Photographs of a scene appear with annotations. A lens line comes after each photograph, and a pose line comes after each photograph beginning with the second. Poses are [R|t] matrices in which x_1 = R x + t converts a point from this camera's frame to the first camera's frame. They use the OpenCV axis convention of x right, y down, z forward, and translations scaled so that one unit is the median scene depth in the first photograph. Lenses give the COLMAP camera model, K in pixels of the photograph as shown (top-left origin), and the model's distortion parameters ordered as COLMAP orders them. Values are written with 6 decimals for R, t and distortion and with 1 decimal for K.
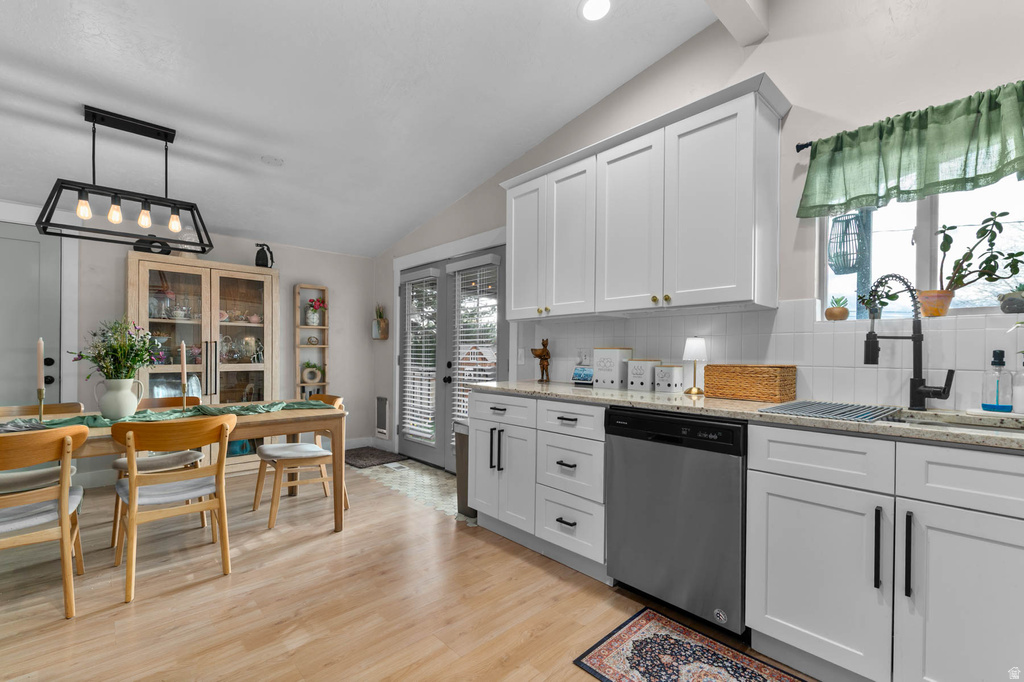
lens RADIAL K [[445.5, 0, 521.2], [0, 445.5, 345.7], [0, 0, 1]] dist [0.011712, 0.000239]
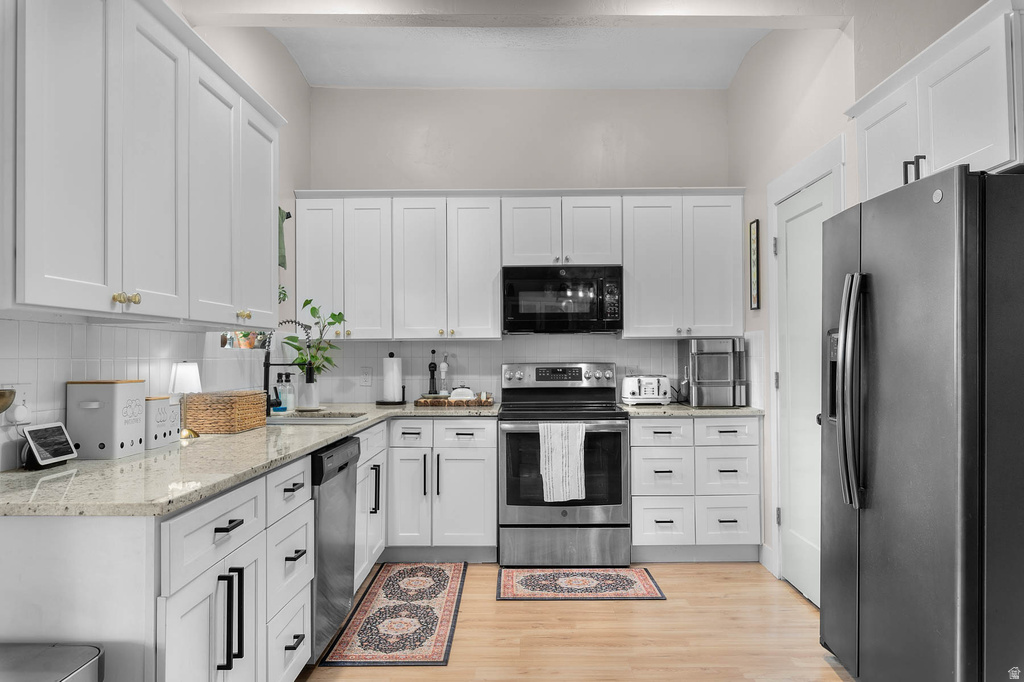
lens RADIAL K [[719.1, 0, 512.8], [0, 719.1, 345.1], [0, 0, 1]] dist [-0.000331, 0.001099]
pose [[-0.726773, 0.011675, 0.686779, -0.913061], [-0.006799, 0.999684, -0.024189, -0.024136], [-0.686844, -0.022249, -0.726464, 1.639163]]
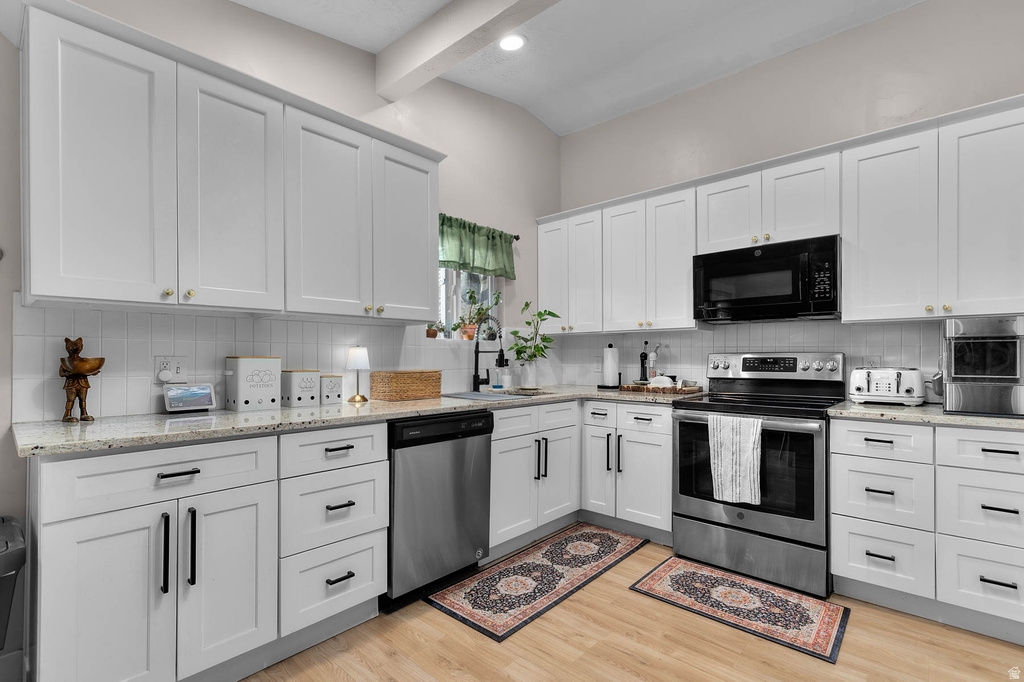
lens RADIAL K [[476.0, 0, 507.7], [0, 476.0, 356.8], [0, 0, 1]] dist [0.003819, 0.000710]
pose [[-0.085082, -0.002577, 0.996371, -0.798568], [-0.015597, 0.999878, 0.001255, -0.002383], [-0.996252, -0.015434, -0.085112, 0.822126]]
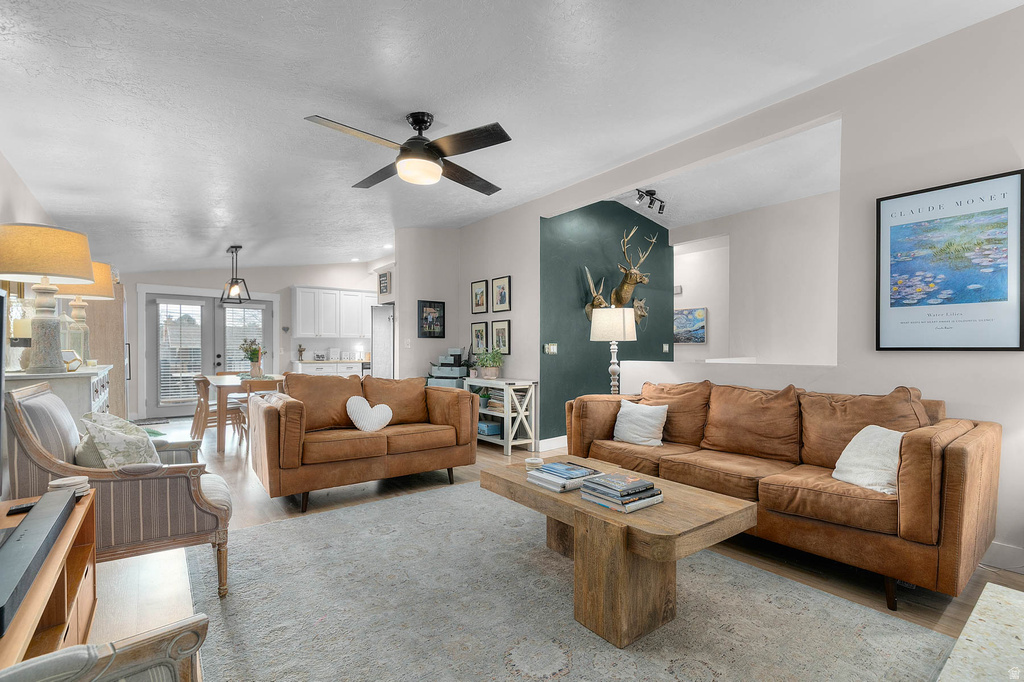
lens RADIAL K [[476.0, 0, 513.0], [0, 476.0, 346.0], [0, 0, 1]] dist [0.003819, 0.000710]
pose [[0.114604, -0.000245, 0.993411, -3.855194], [-0.015306, 0.999881, 0.002012, -0.043374], [-0.993293, -0.015436, 0.114586, -0.841527]]
